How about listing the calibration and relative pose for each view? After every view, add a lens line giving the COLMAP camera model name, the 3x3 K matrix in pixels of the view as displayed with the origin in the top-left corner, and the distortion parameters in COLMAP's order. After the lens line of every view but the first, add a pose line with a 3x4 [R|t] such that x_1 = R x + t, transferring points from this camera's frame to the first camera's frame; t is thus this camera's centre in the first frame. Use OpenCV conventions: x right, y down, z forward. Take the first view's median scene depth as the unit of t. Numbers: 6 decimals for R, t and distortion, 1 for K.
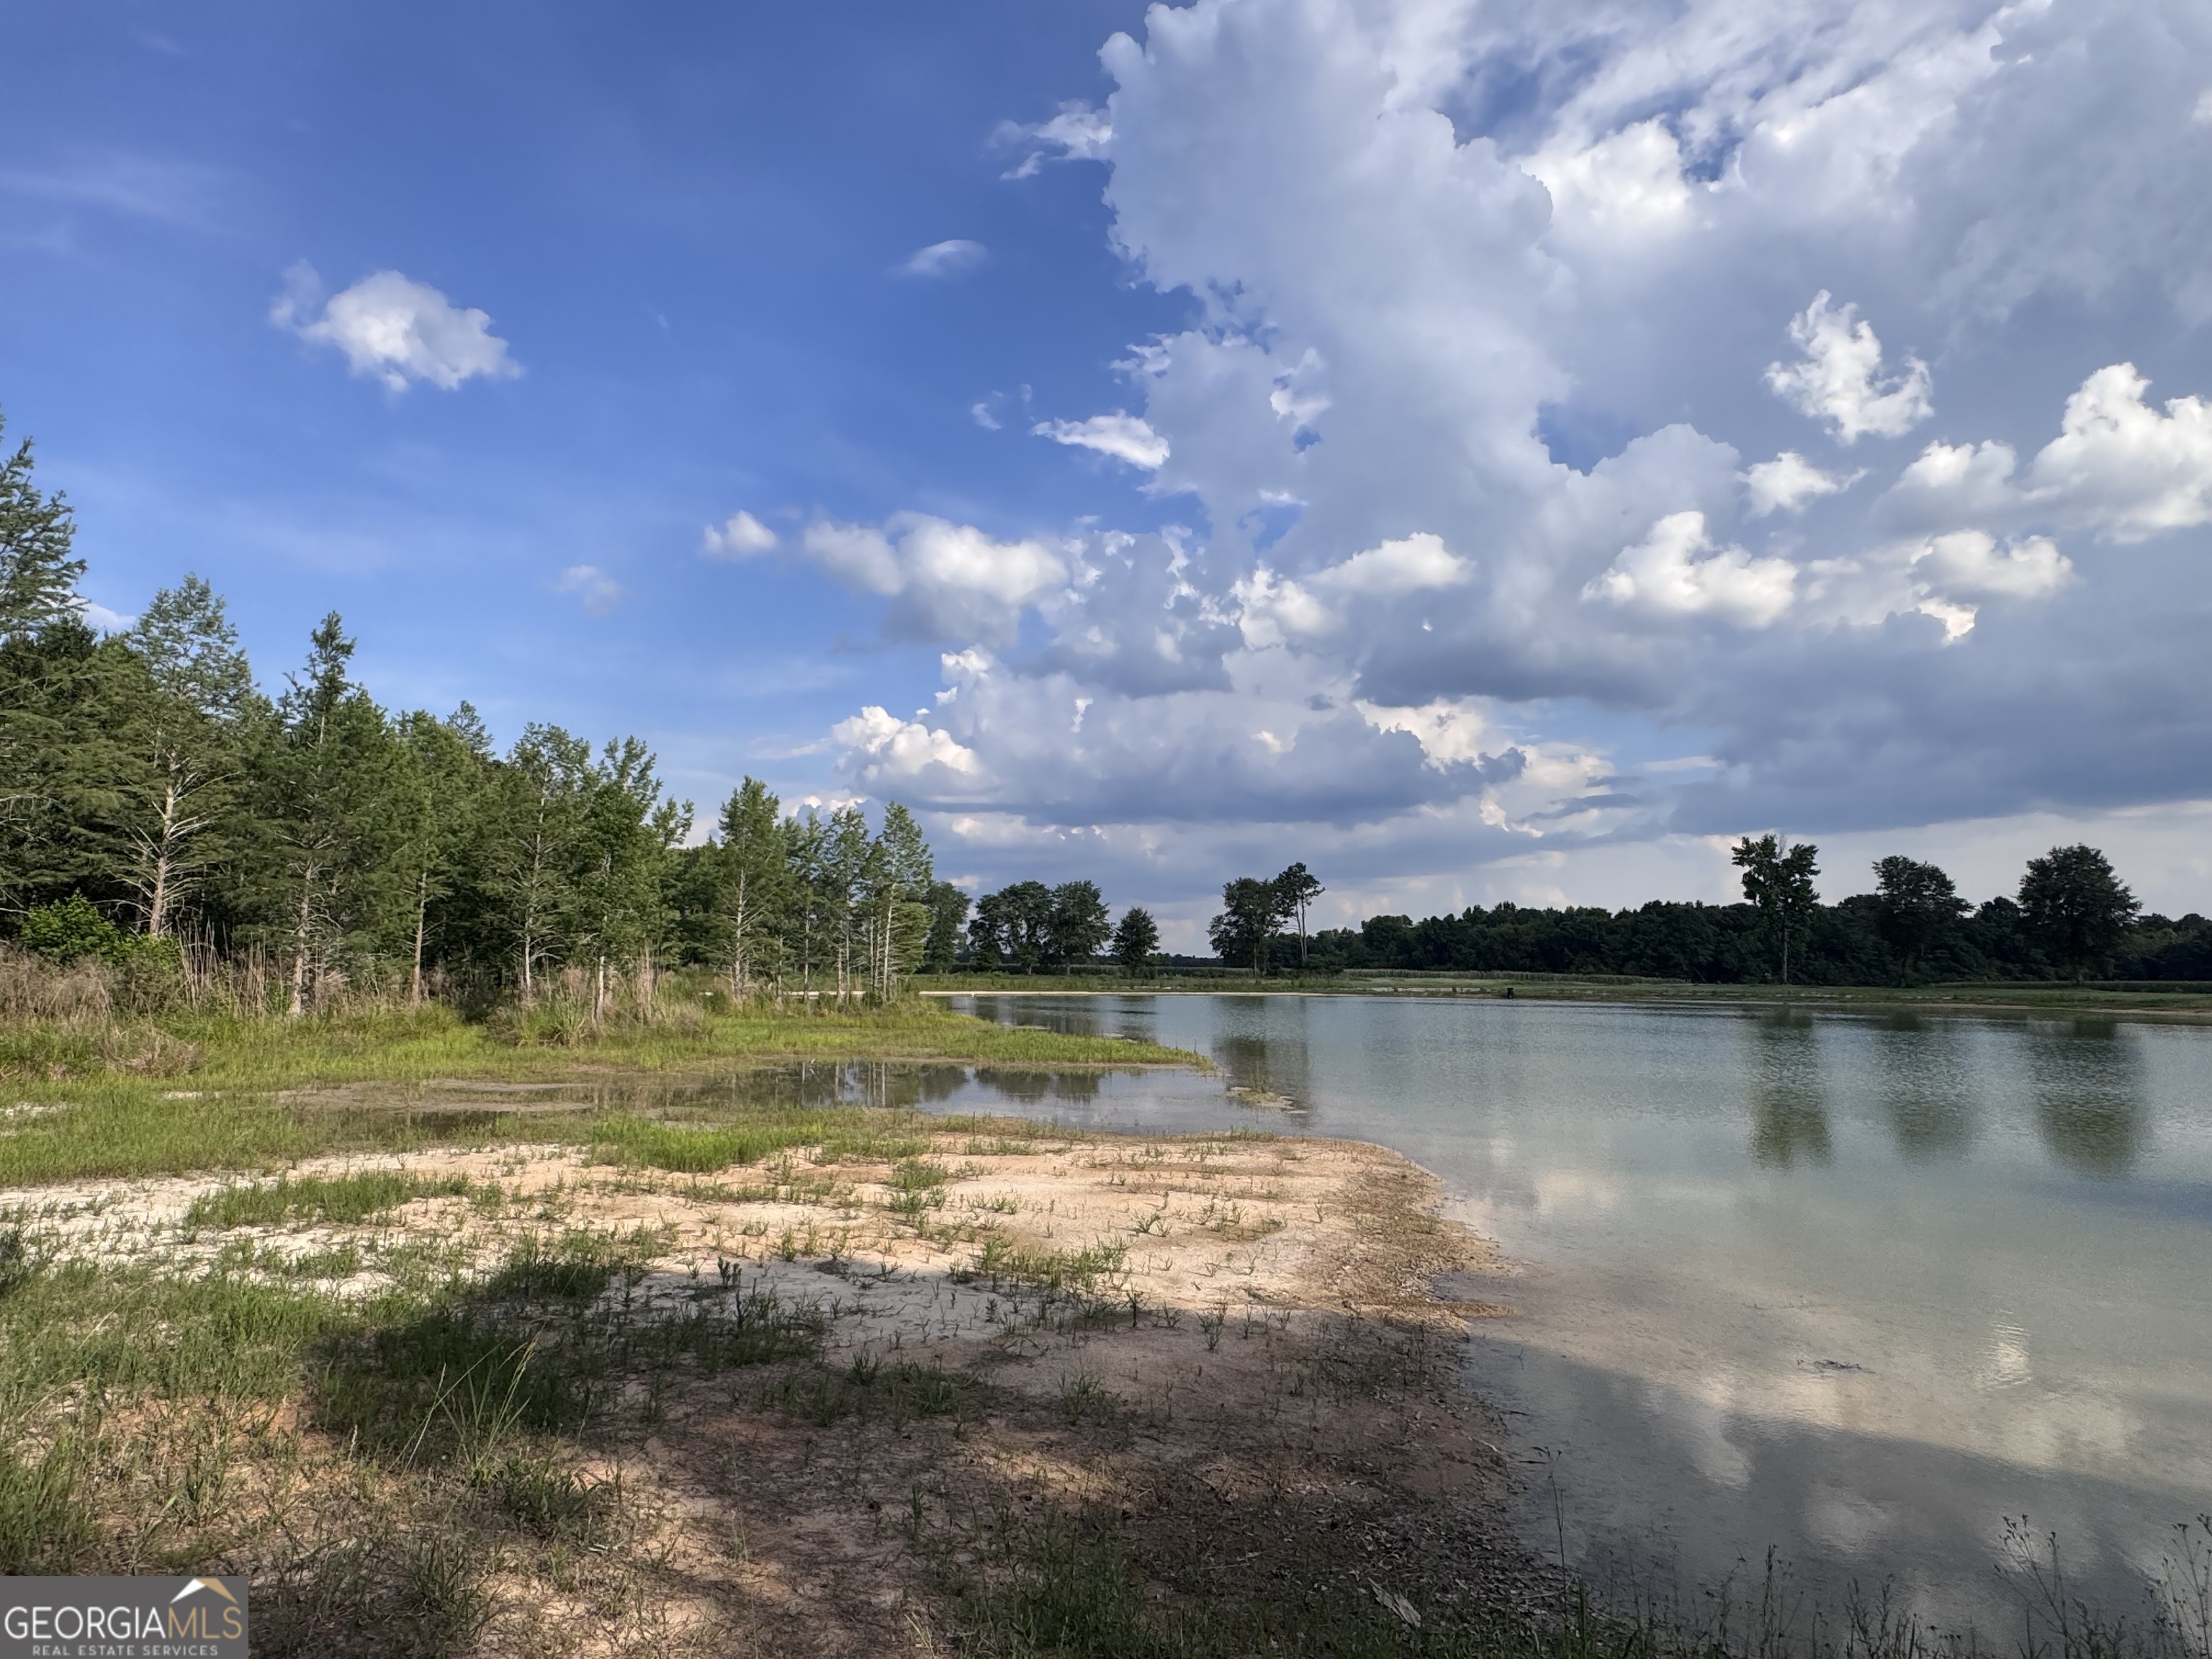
lens RADIAL K [[1295.8, 0, 1107.1], [0, 1295.8, 838.1], [0, 0, 1]] dist [-0.002836, -0.000581]
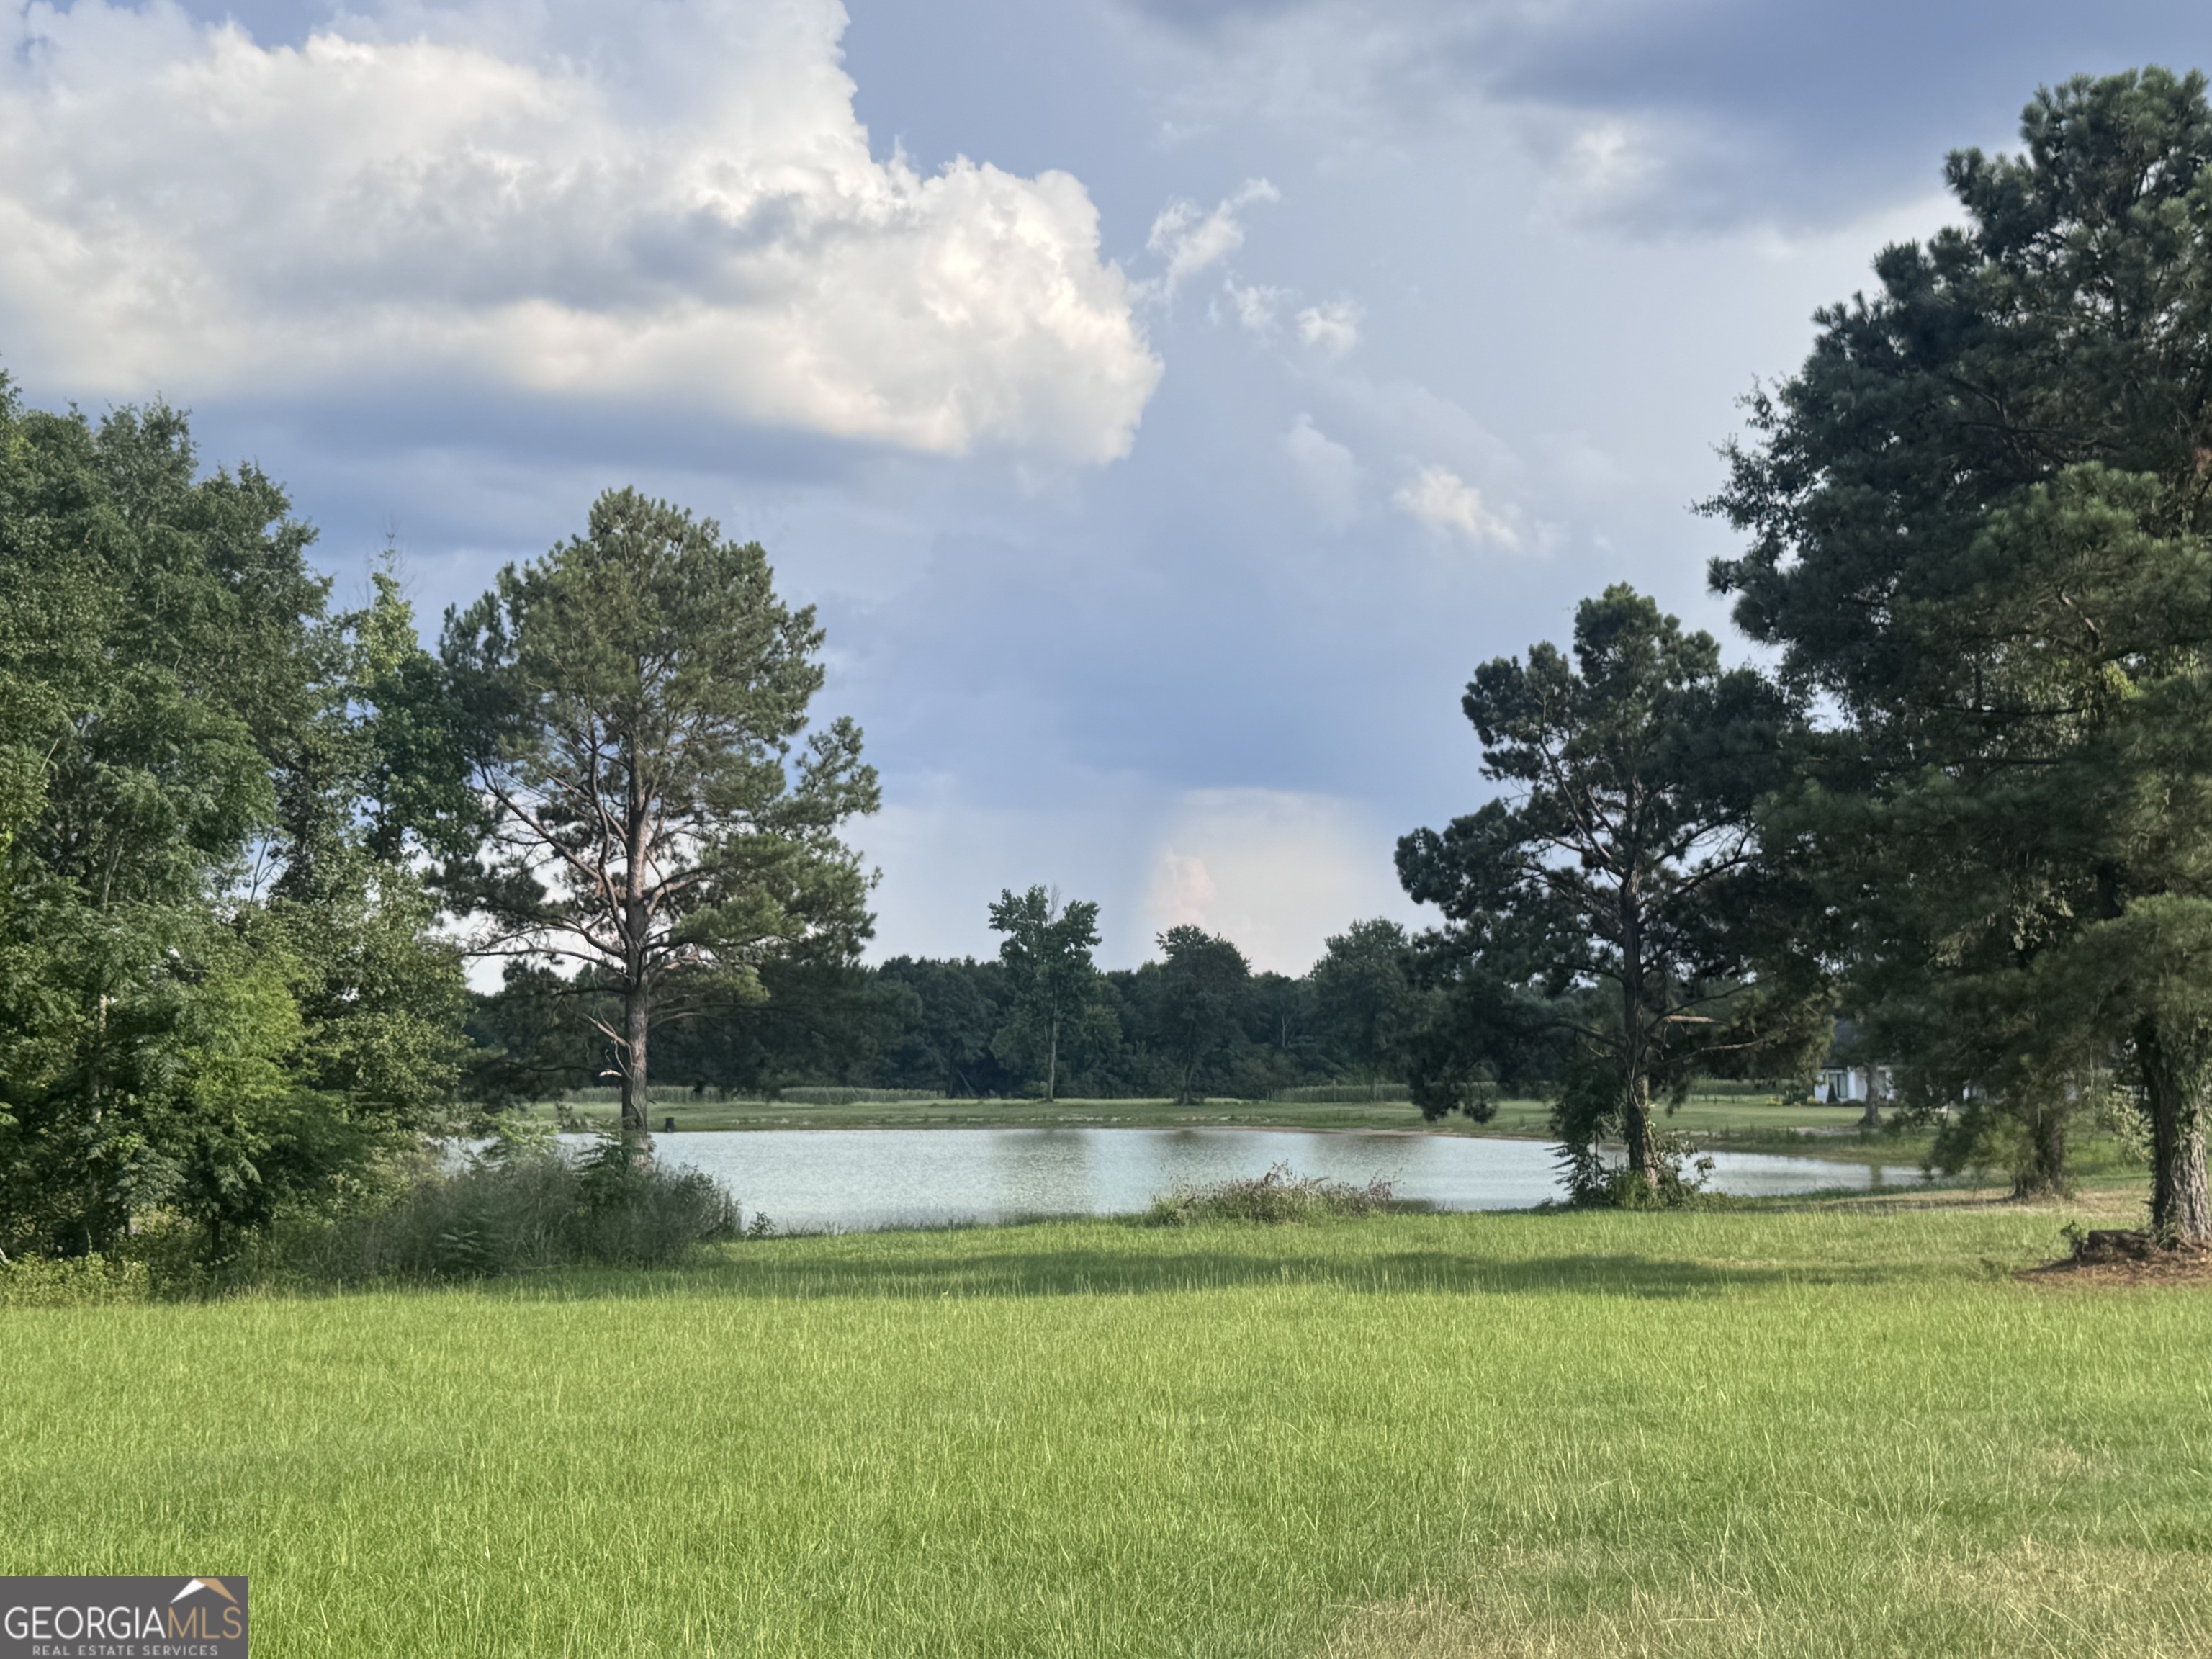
lens RADIAL K [[2912.1, 0, 1104.6], [0, 2912.1, 831.9], [0, 0, 1]] dist [-0.020154, 0.000000]
pose [[0.897251, 0.016543, 0.441211, -0.139018], [-0.026547, 0.999511, 0.016511, -0.057324], [-0.440723, -0.026528, 0.897251, -0.400498]]
